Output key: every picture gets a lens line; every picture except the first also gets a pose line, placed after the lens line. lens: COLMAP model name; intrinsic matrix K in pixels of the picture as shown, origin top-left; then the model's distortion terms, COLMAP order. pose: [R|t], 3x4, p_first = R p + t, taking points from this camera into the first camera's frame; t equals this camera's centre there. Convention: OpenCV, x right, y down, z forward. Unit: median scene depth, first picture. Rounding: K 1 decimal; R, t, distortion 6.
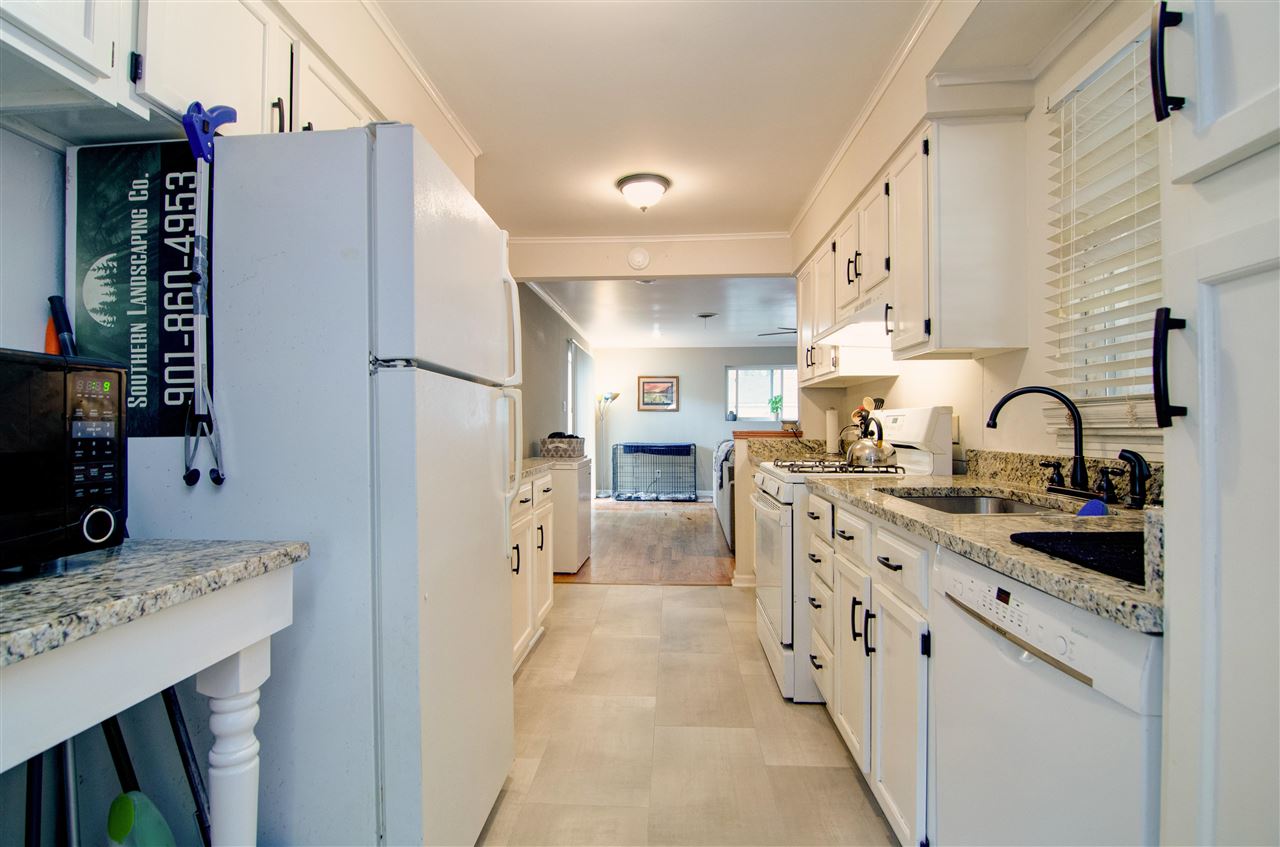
lens RADIAL K [[632.2, 0, 638.3], [0, 632.2, 422.7], [0, 0, 1]] dist [-0.008544, -0.008398]
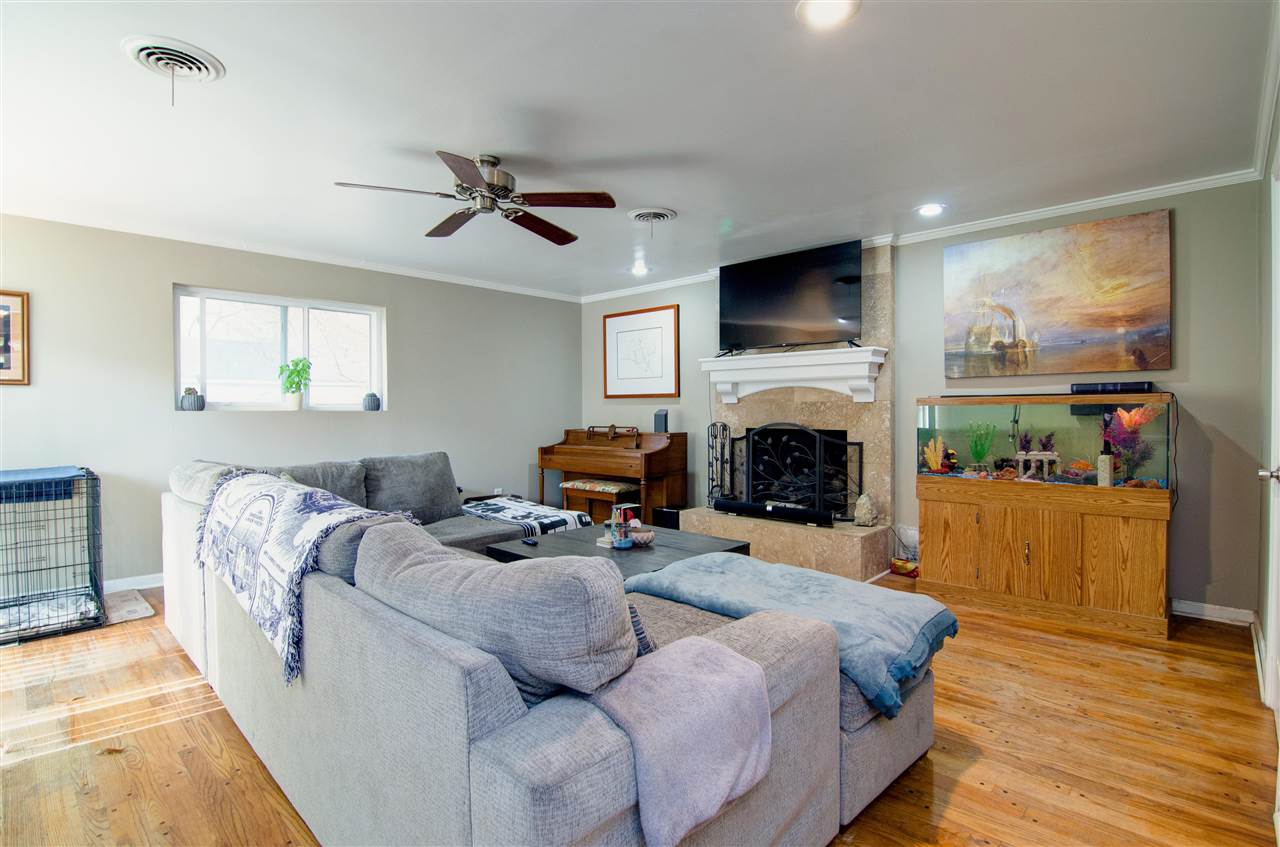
lens RADIAL K [[632.2, 0, 641.7], [0, 632.2, 421.0], [0, 0, 1]] dist [-0.008544, -0.008398]
pose [[0.654602, -0.011398, 0.755888, 0.020160], [0.000689, 0.999895, 0.014480, -0.001196], [-0.755973, -0.008958, 0.654541, 0.468308]]
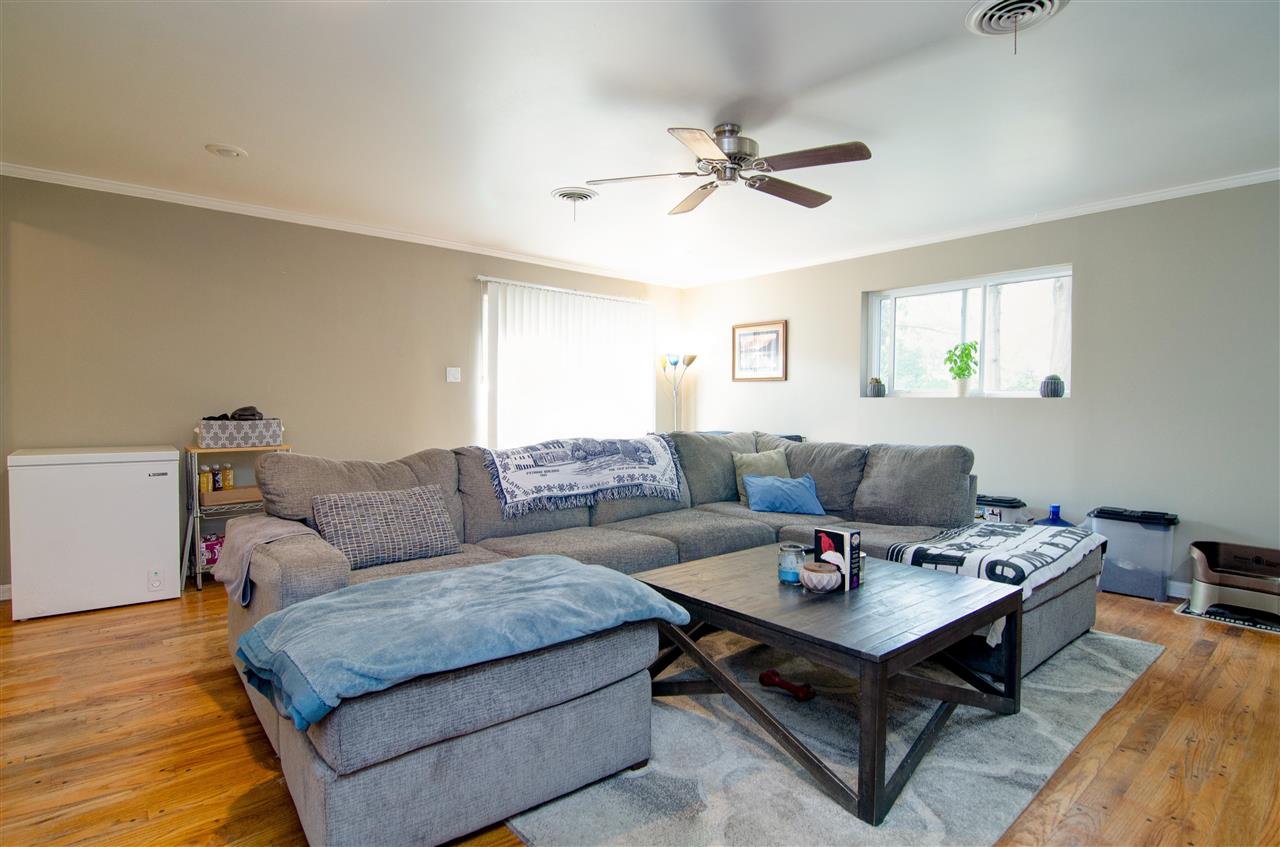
lens RADIAL K [[632.2, 0, 633.5], [0, 632.2, 423.9], [0, 0, 1]] dist [-0.008544, -0.008398]
pose [[0.681362, 0.031223, -0.731280, 0.398357], [-0.013193, 0.999451, 0.030380, 0.006452], [0.731828, -0.011052, 0.681400, 0.494460]]
